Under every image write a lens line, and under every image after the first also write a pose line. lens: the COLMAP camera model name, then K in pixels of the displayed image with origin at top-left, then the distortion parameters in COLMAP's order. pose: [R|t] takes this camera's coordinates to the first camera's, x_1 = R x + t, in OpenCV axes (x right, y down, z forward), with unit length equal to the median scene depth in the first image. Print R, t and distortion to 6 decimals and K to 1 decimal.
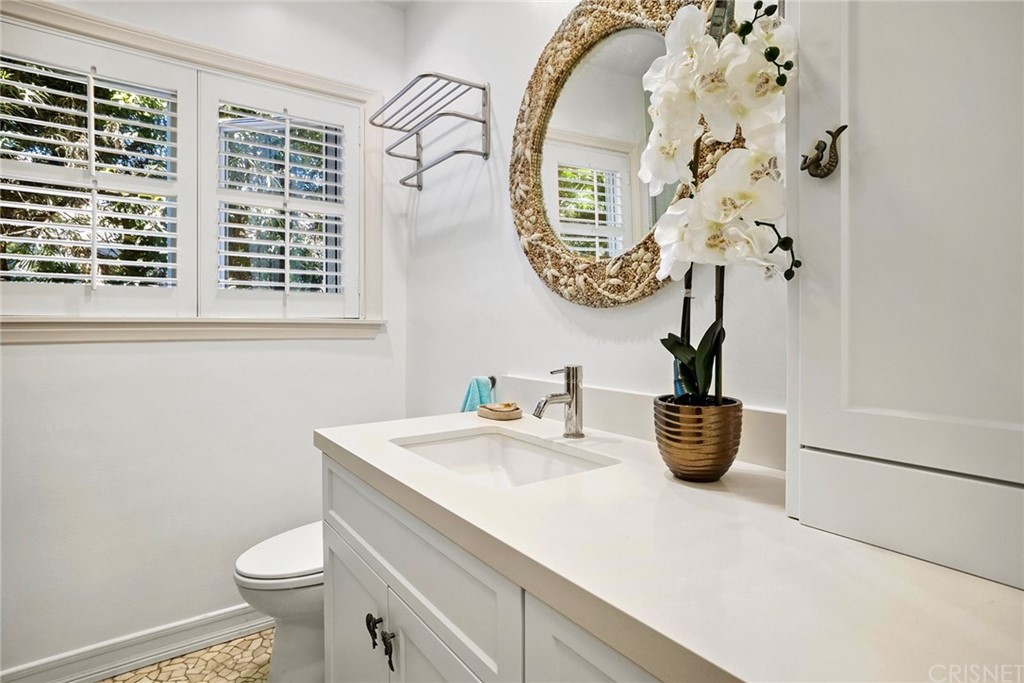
lens RADIAL K [[529.9, 0, 507.8], [0, 529.9, 320.1], [0, 0, 1]] dist [-0.002689, -0.000015]
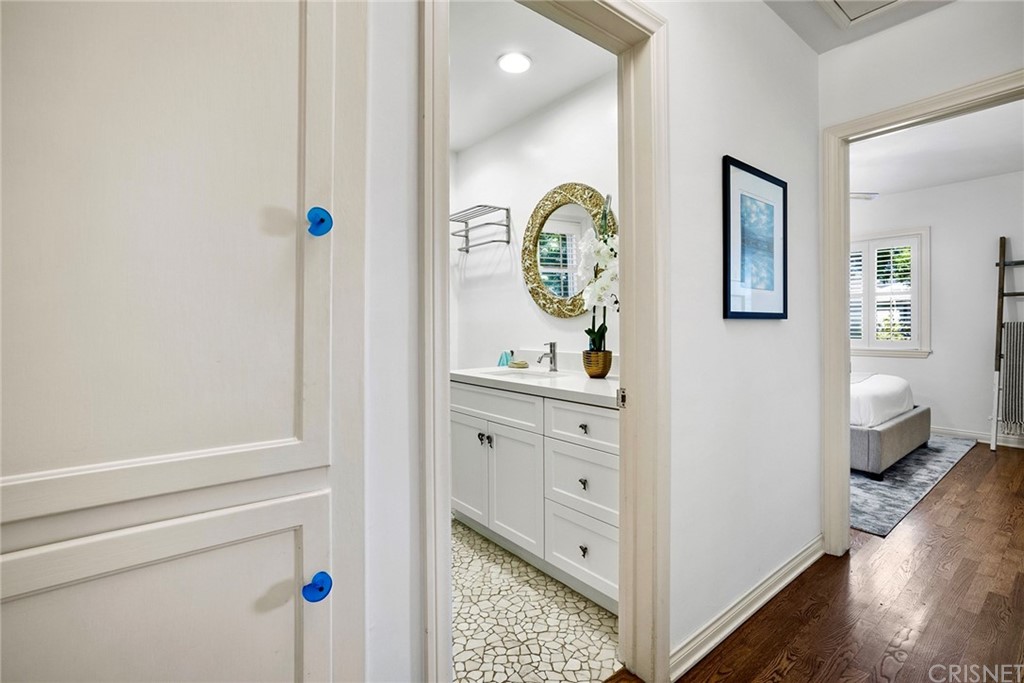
lens RADIAL K [[466.3, 0, 509.9], [0, 466.3, 326.0], [0, 0, 1]] dist [0.002074, 0.000962]
pose [[0.998209, -0.003188, 0.059743, -0.182232], [0.002518, 0.999933, 0.011289, -0.011489], [-0.059775, -0.011118, 0.998150, -1.013144]]
